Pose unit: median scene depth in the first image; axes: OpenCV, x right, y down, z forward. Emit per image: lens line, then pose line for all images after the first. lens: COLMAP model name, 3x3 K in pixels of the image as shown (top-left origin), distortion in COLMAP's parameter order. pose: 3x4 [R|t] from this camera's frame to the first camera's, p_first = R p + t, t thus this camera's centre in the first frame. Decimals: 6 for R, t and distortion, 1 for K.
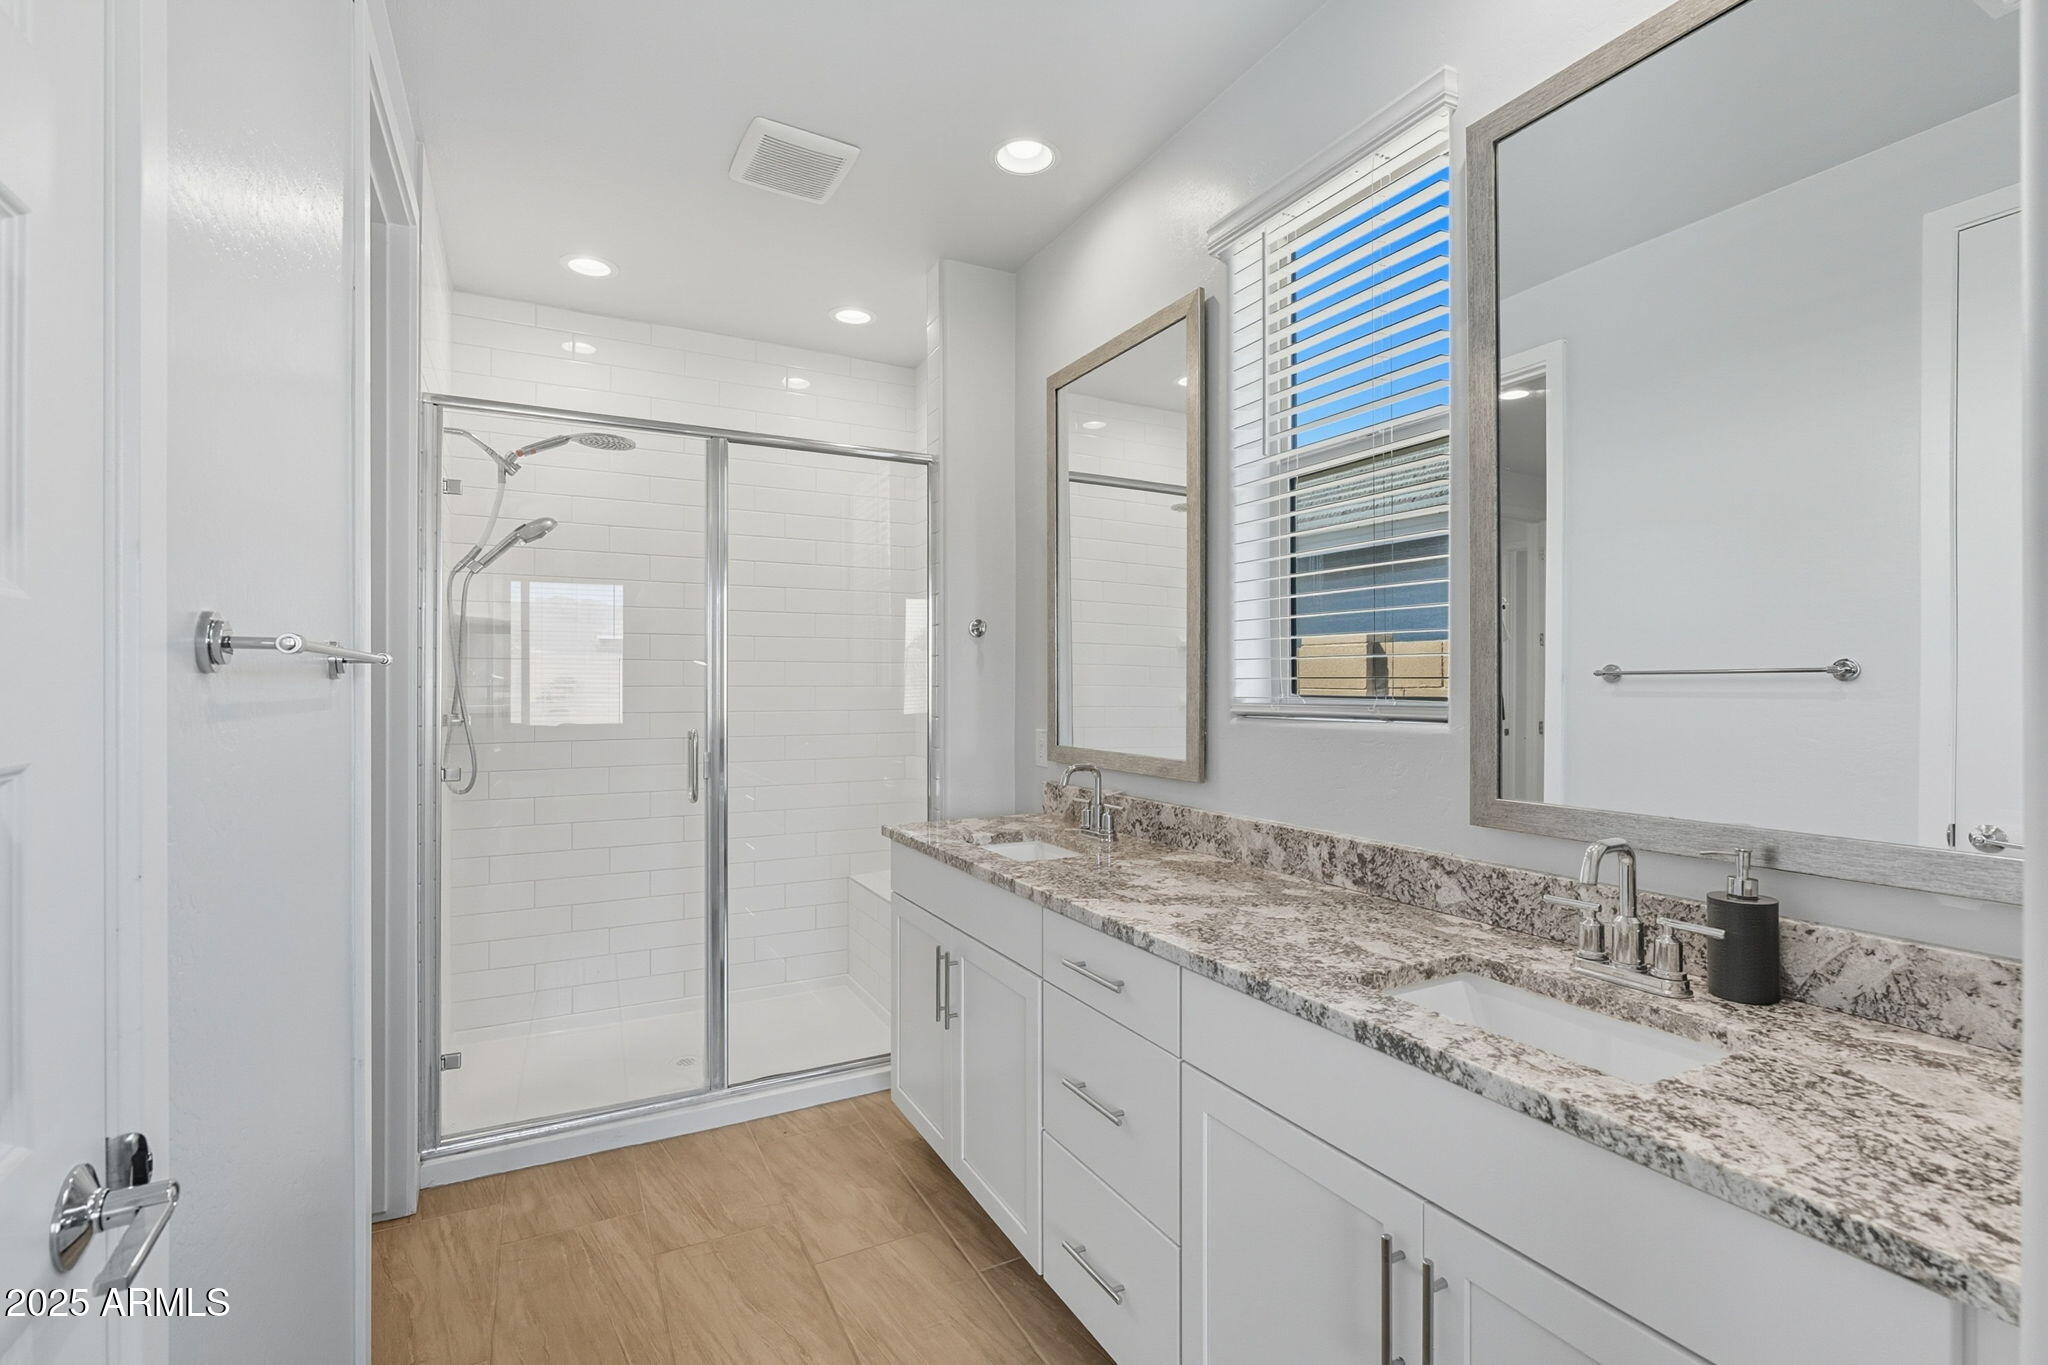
lens RADIAL K [[929.2, 0, 1025.0], [0, 929.2, 666.9], [0, 0, 1]] dist [-0.003845, -0.000713]
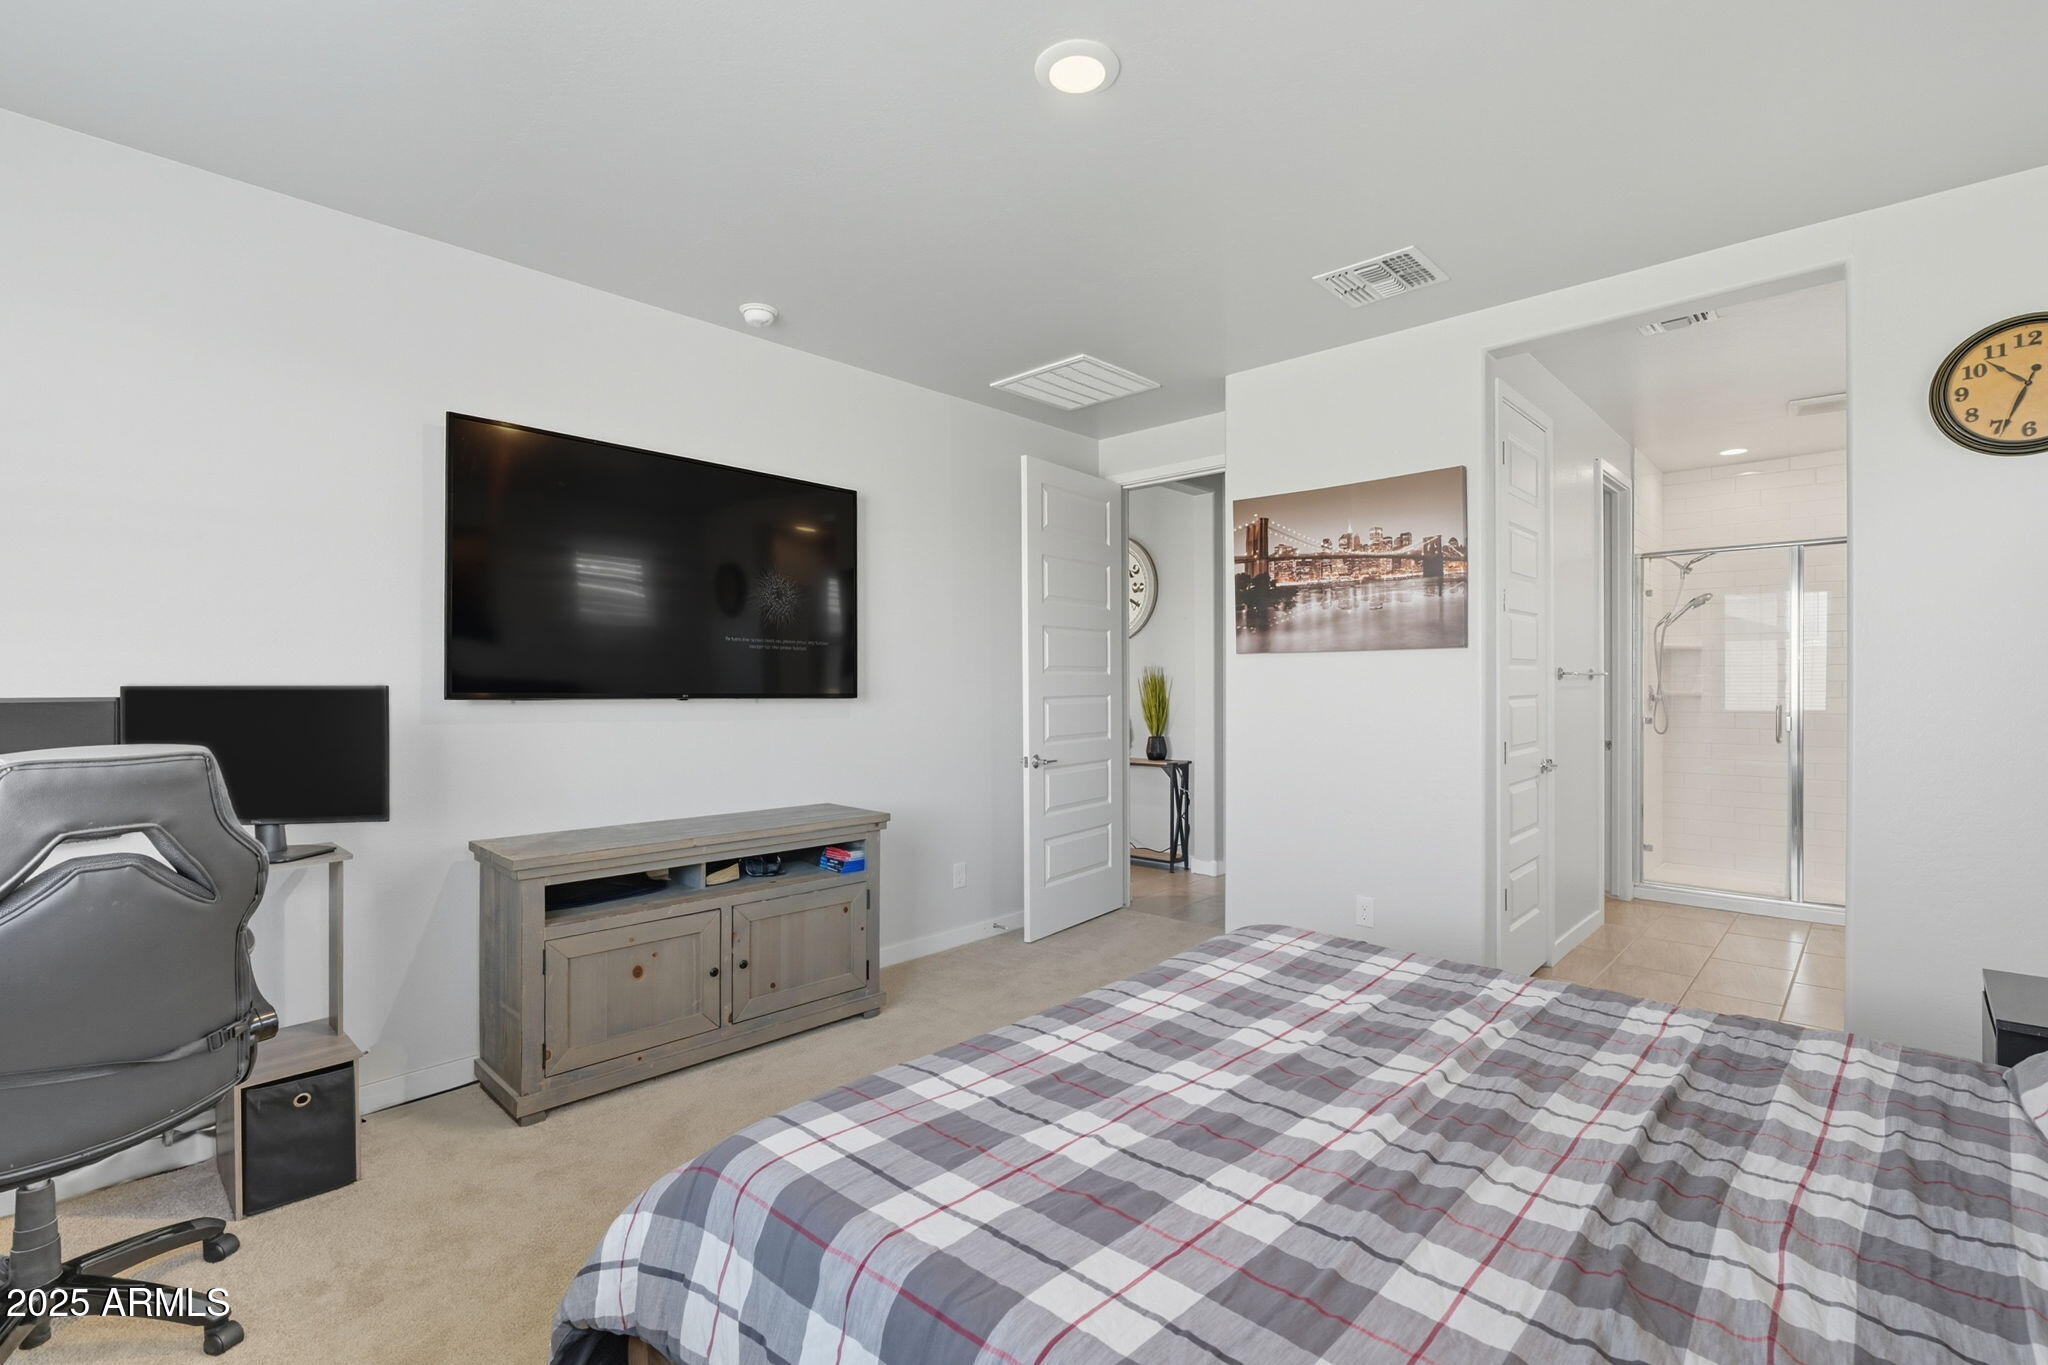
lens RADIAL K [[929.2, 0, 1025.0], [0, 929.2, 666.9], [0, 0, 1]] dist [-0.003845, -0.000713]
pose [[0.336456, -0.000754, -0.941699, 0.979633], [0.008411, 0.999962, 0.002204, -0.033960], [0.941662, -0.008663, 0.336449, -1.166069]]
